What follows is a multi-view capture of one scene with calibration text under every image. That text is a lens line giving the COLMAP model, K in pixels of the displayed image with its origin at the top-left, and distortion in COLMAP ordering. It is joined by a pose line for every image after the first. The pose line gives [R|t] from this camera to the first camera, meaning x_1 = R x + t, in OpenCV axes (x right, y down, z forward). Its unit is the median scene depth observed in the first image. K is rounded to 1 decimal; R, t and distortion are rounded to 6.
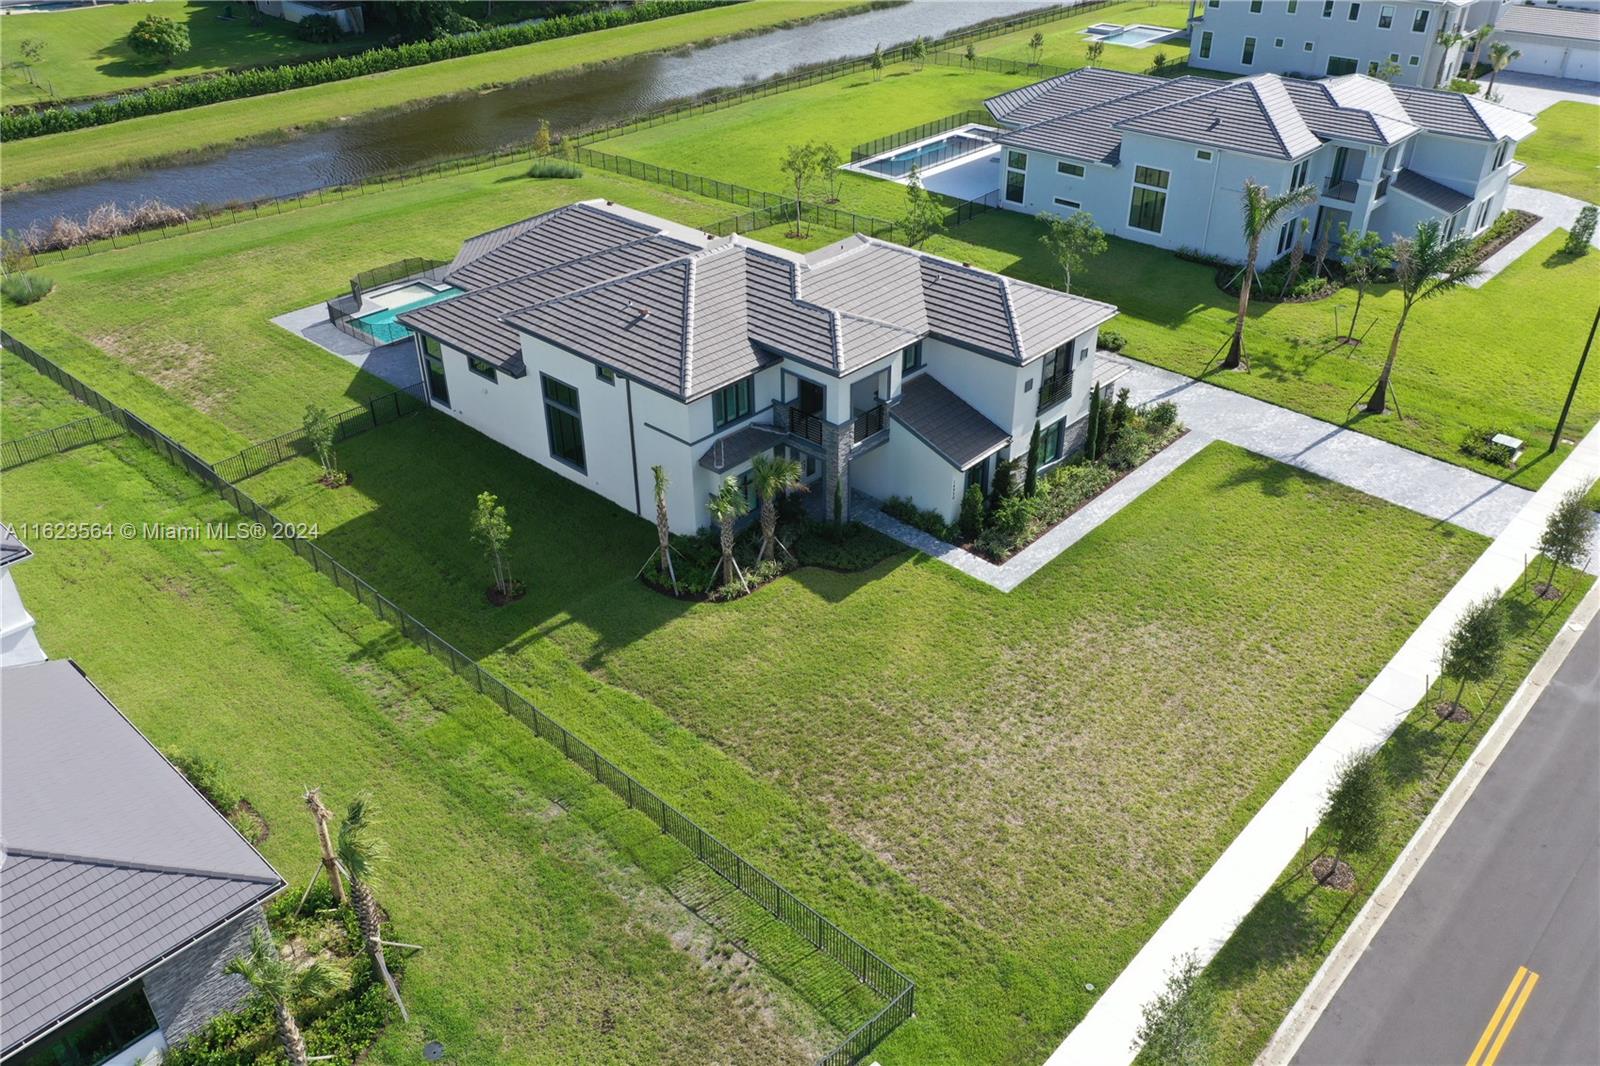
lens RADIAL K [[1263.2, 0, 800.0], [0, 1263.2, 533.0], [0, 0, 1]] dist [0.014171, 0.005221]
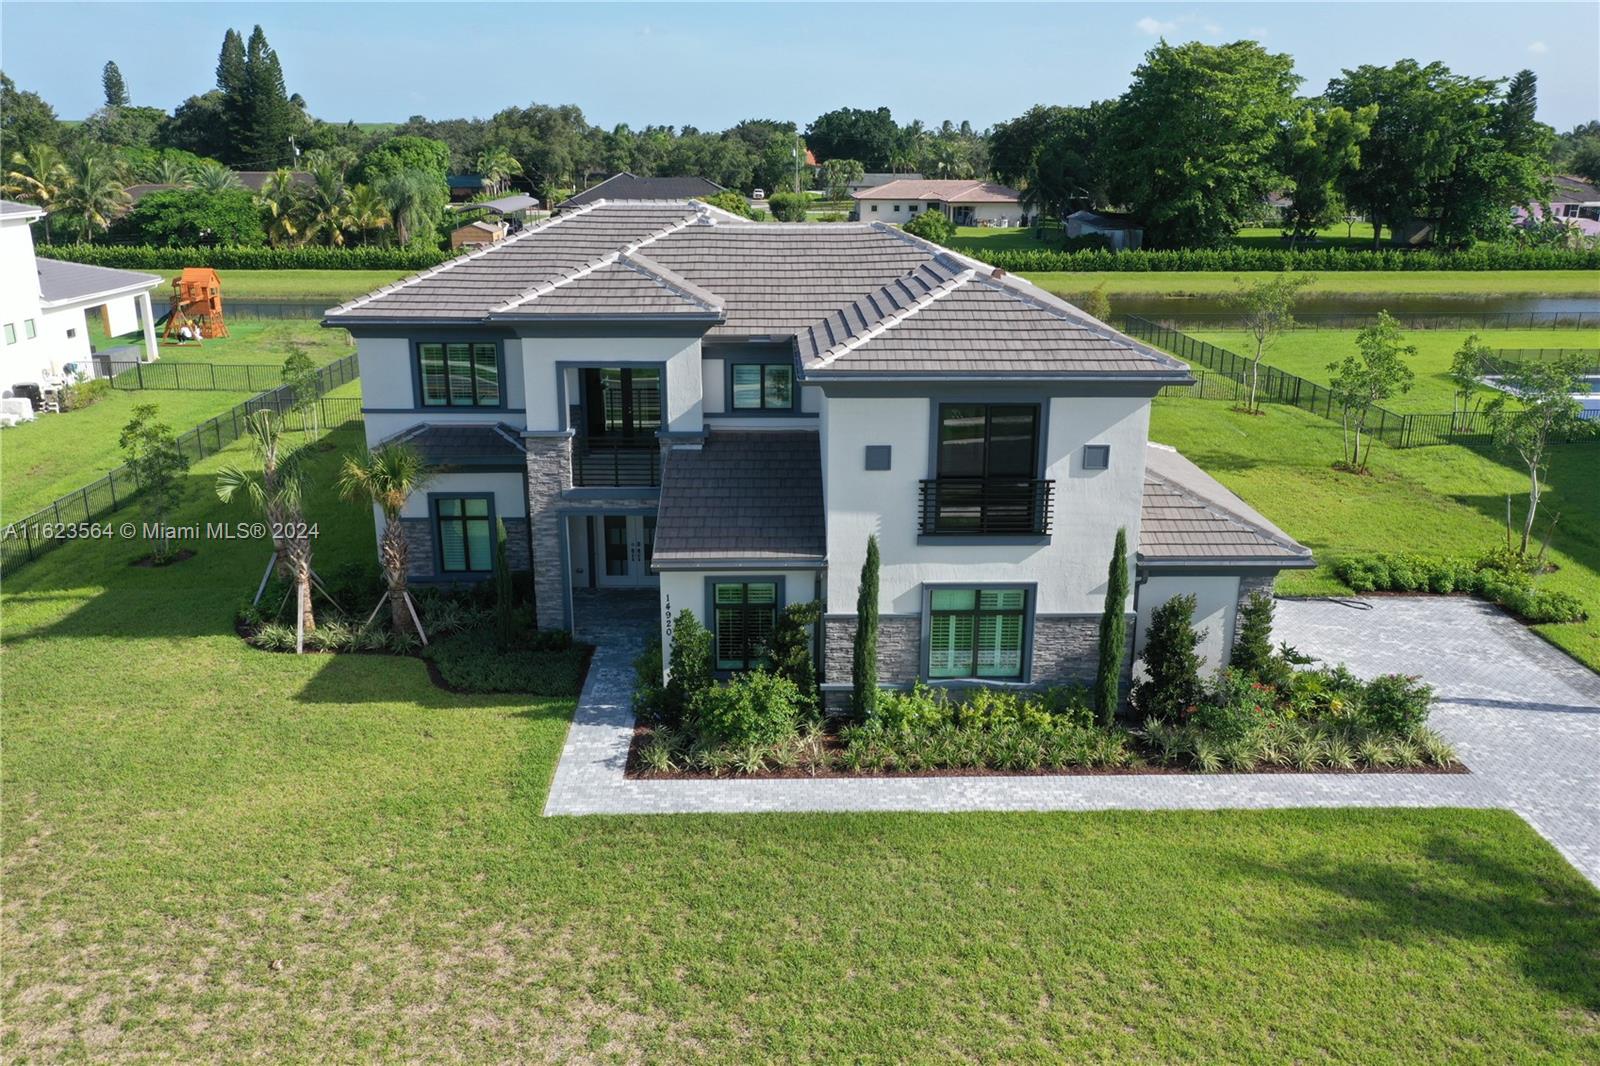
lens RADIAL K [[1263.2, 0, 800.0], [0, 1263.2, 533.0], [0, 0, 1]] dist [0.014171, 0.005221]
pose [[0.699092, 0.223055, -0.679350, 0.420497], [-0.388980, 0.915849, -0.099579, -0.029571], [0.599971, 0.333869, 0.727026, 0.568266]]
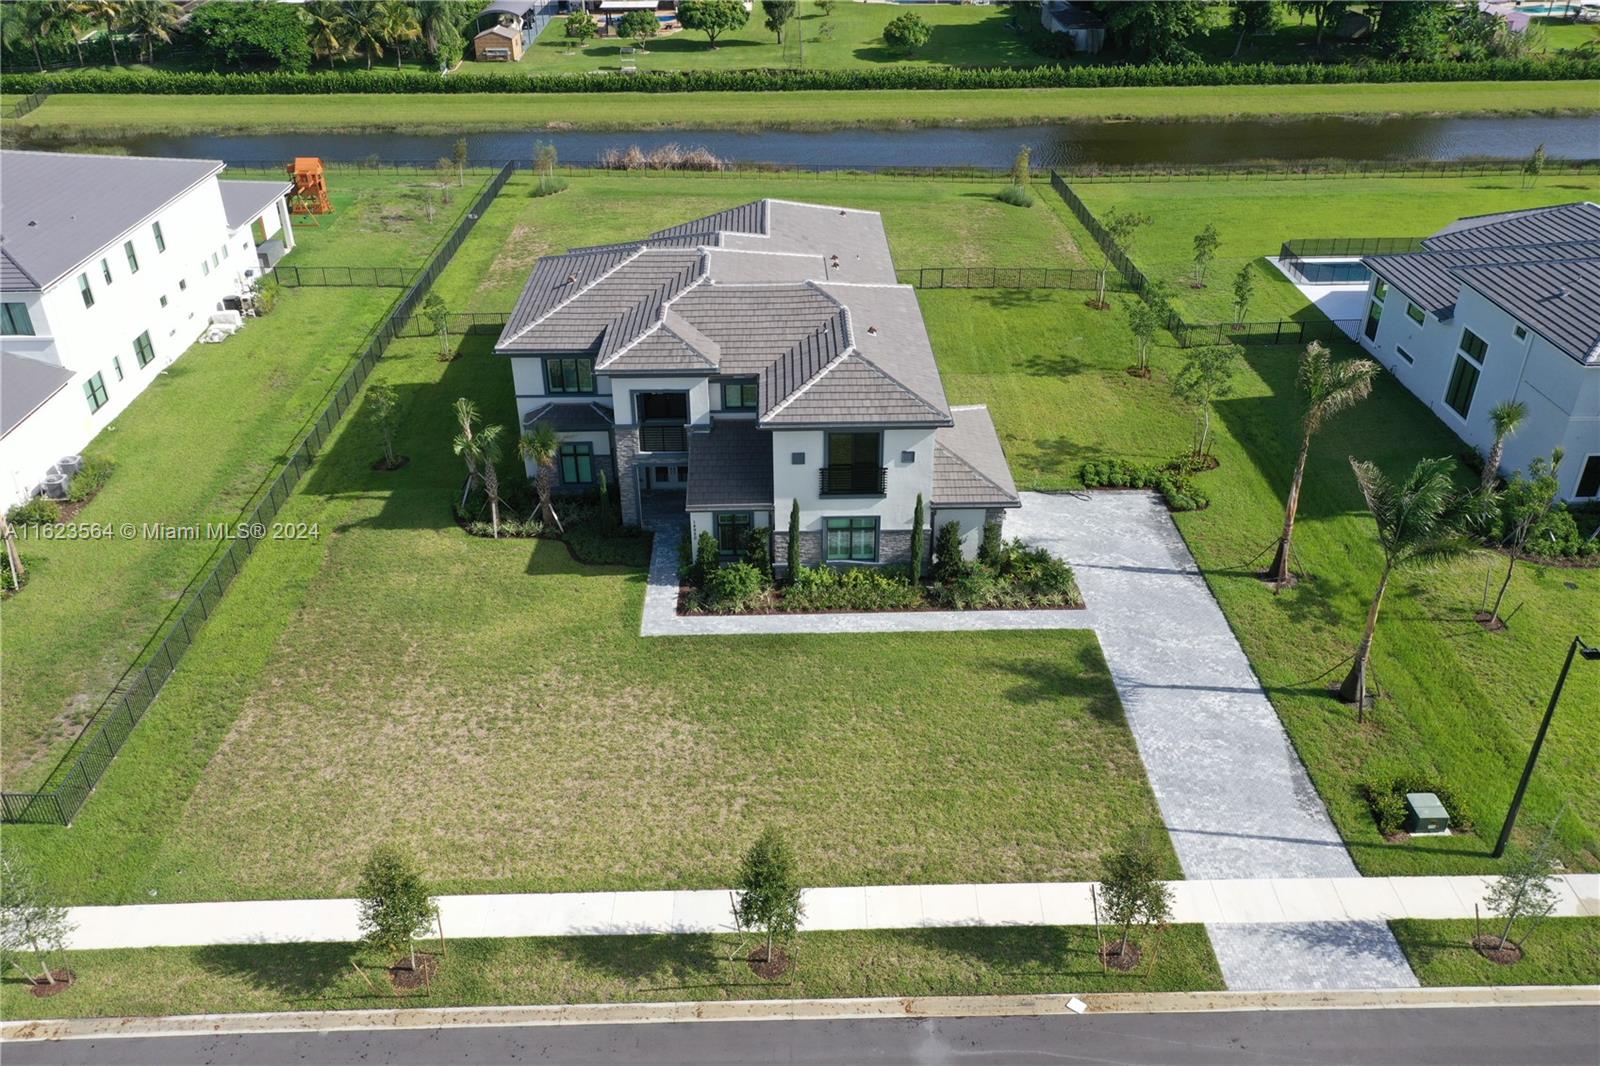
lens RADIAL K [[1263.2, 0, 800.0], [0, 1263.2, 533.0], [0, 0, 1]] dist [0.014171, 0.005221]
pose [[0.696772, 0.369735, -0.614659, 0.671116], [-0.383044, 0.916295, 0.116962, -0.152738], [0.606454, 0.153946, 0.780074, 0.248828]]
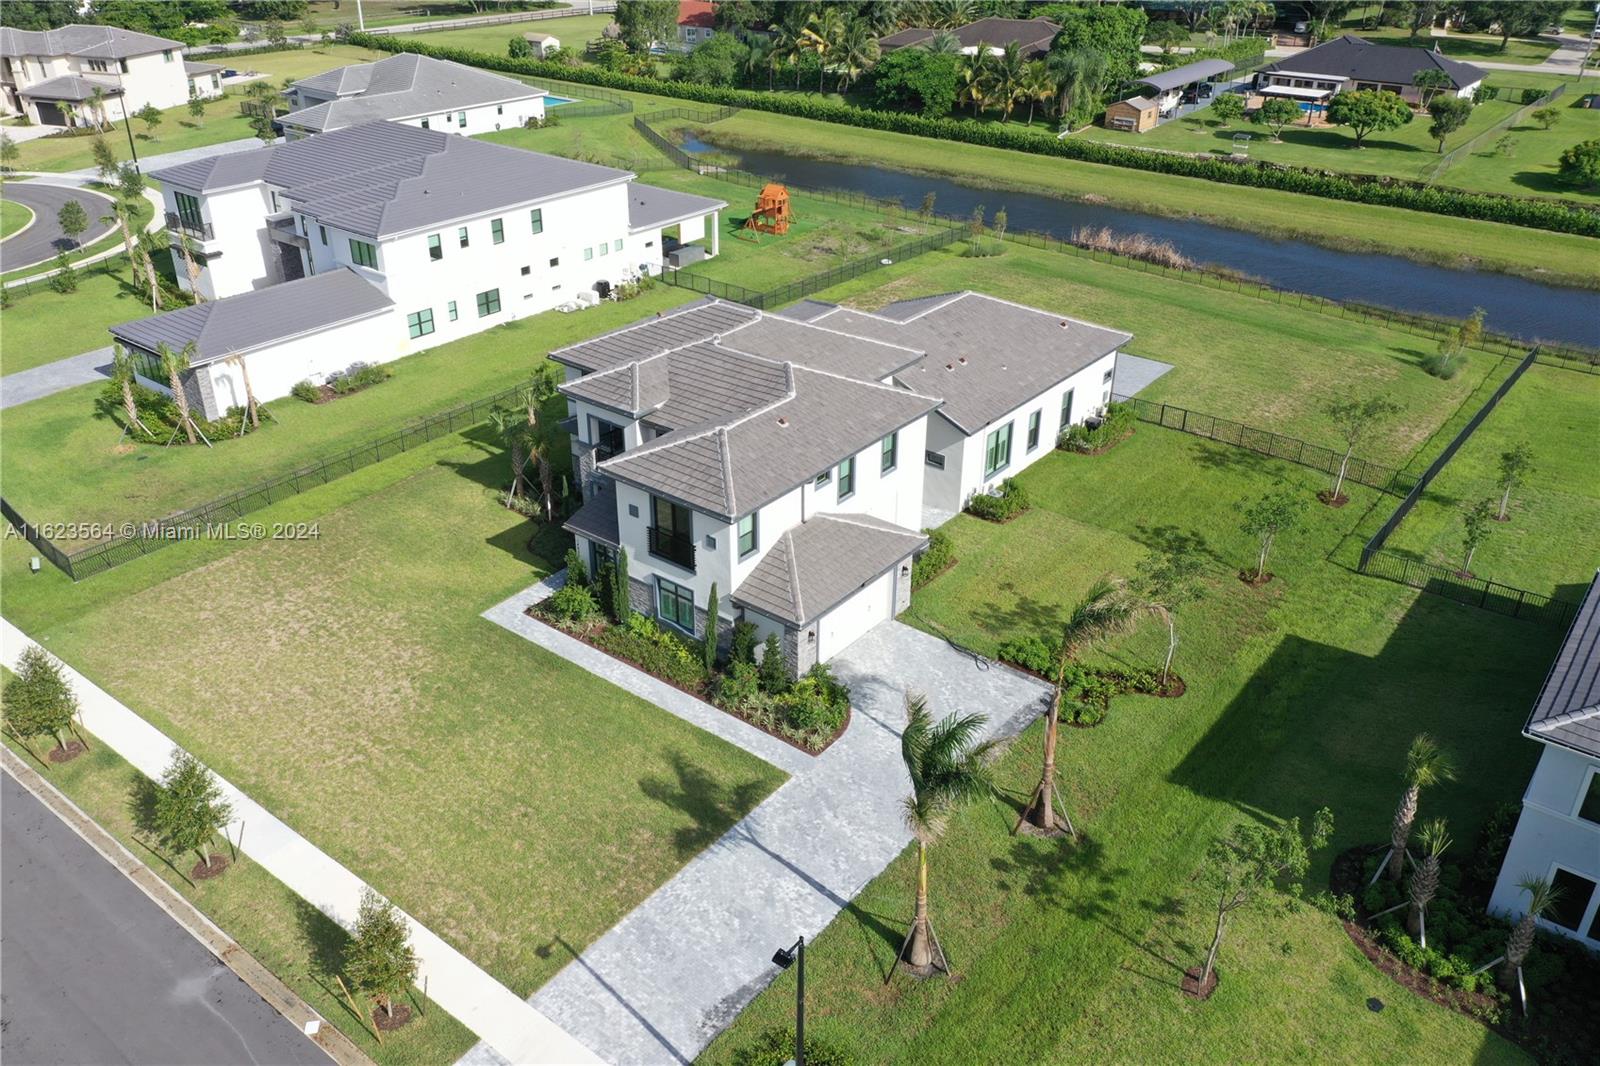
lens RADIAL K [[1263.2, 0, 800.0], [0, 1263.2, 533.0], [0, 0, 1]] dist [0.014171, 0.005221]
pose [[0.084000, 0.482159, -0.872048, 0.919307], [-0.536281, 0.759467, 0.368256, -0.465182], [0.839849, 0.436729, 0.322368, 0.694999]]
